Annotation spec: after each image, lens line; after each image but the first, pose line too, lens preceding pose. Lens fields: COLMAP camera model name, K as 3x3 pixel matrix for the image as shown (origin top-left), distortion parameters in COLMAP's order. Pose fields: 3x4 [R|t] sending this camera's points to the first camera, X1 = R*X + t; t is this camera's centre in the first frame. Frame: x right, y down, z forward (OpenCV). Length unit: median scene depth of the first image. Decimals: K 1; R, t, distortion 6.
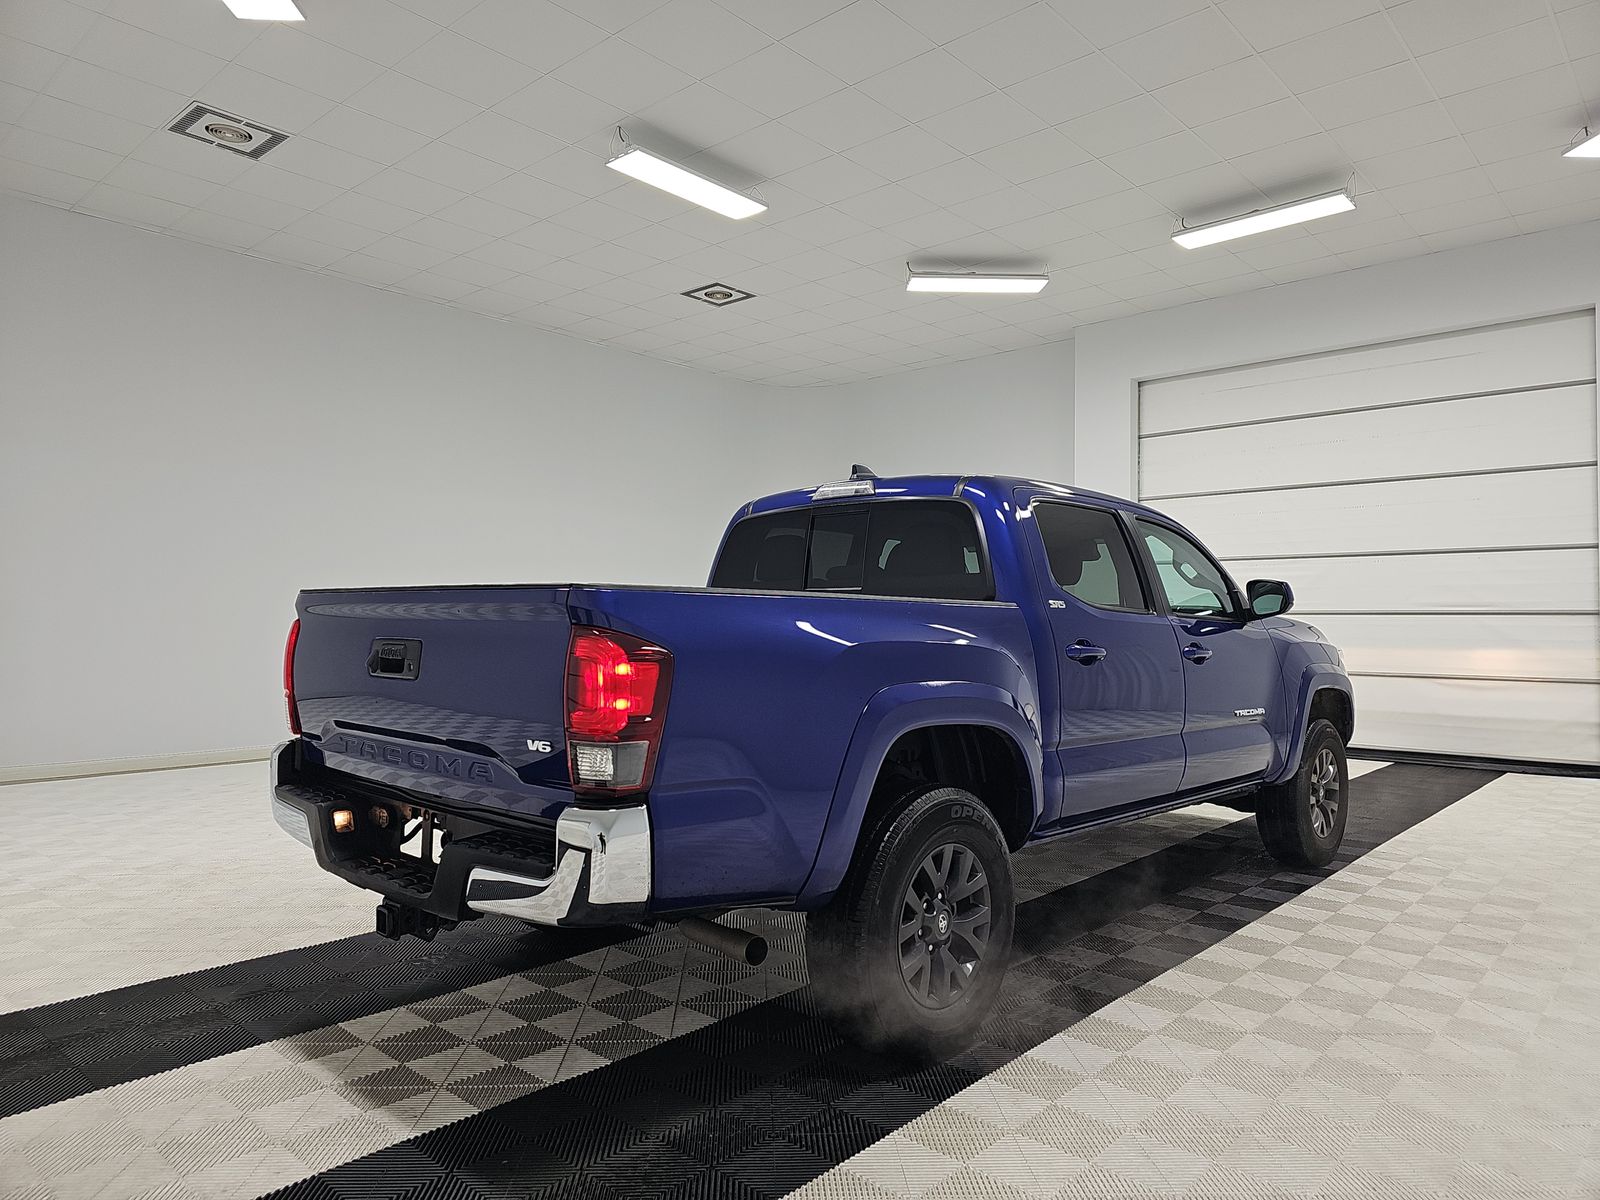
lens RADIAL K [[1044.2, 0, 796.6], [0, 1044.2, 603.9], [0, 0, 1]] dist [0.045938, -0.017477]
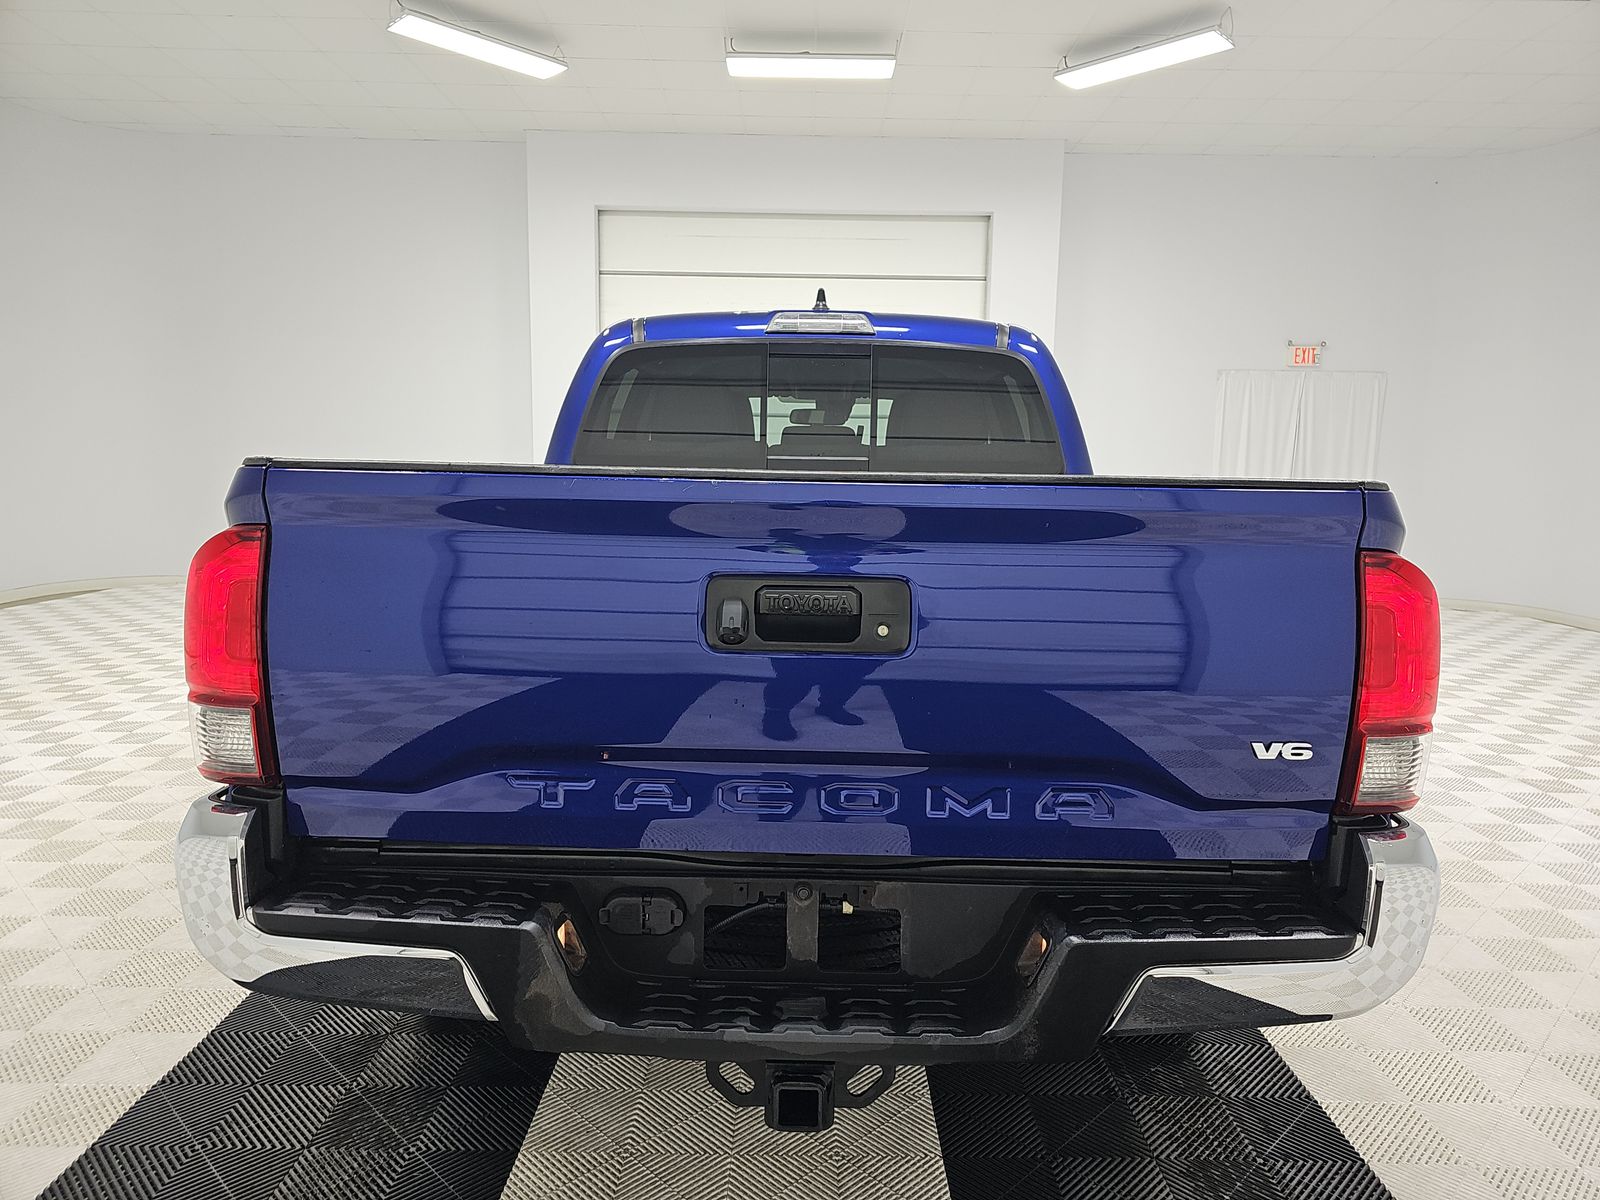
lens RADIAL K [[1044.2, 0, 809.4], [0, 1044.2, 604.0], [0, 0, 1]] dist [0.045938, -0.017477]
pose [[0.734367, -0.083304, 0.673621, -0.456284], [-0.020486, 0.989267, 0.144673, -0.017162], [-0.678444, -0.120043, 0.724779, 0.402640]]
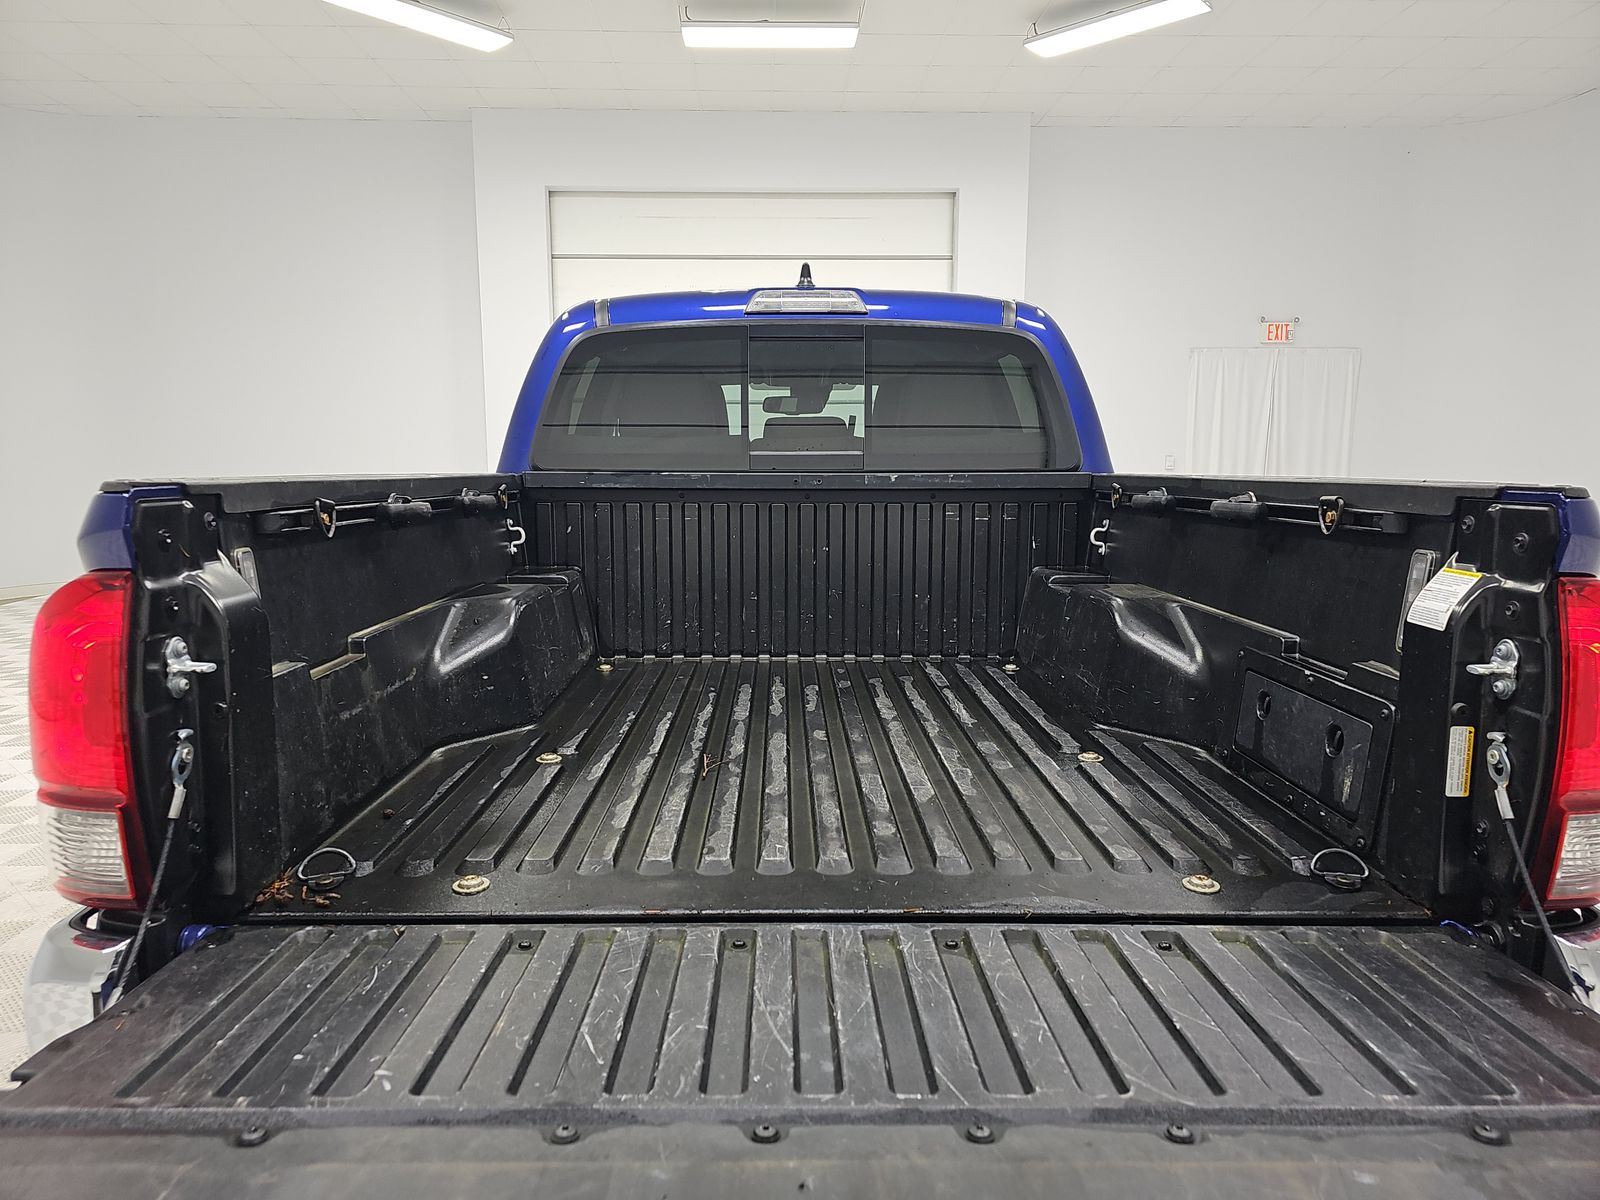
lens RADIAL K [[1044.2, 0, 795.2], [0, 1044.2, 598.7], [0, 0, 1]] dist [0.045938, -0.017477]
pose [[0.715617, -0.105075, 0.690545, -0.423128], [-0.003237, 0.988111, 0.153708, -0.022082], [-0.698486, -0.112231, 0.706769, 0.463560]]
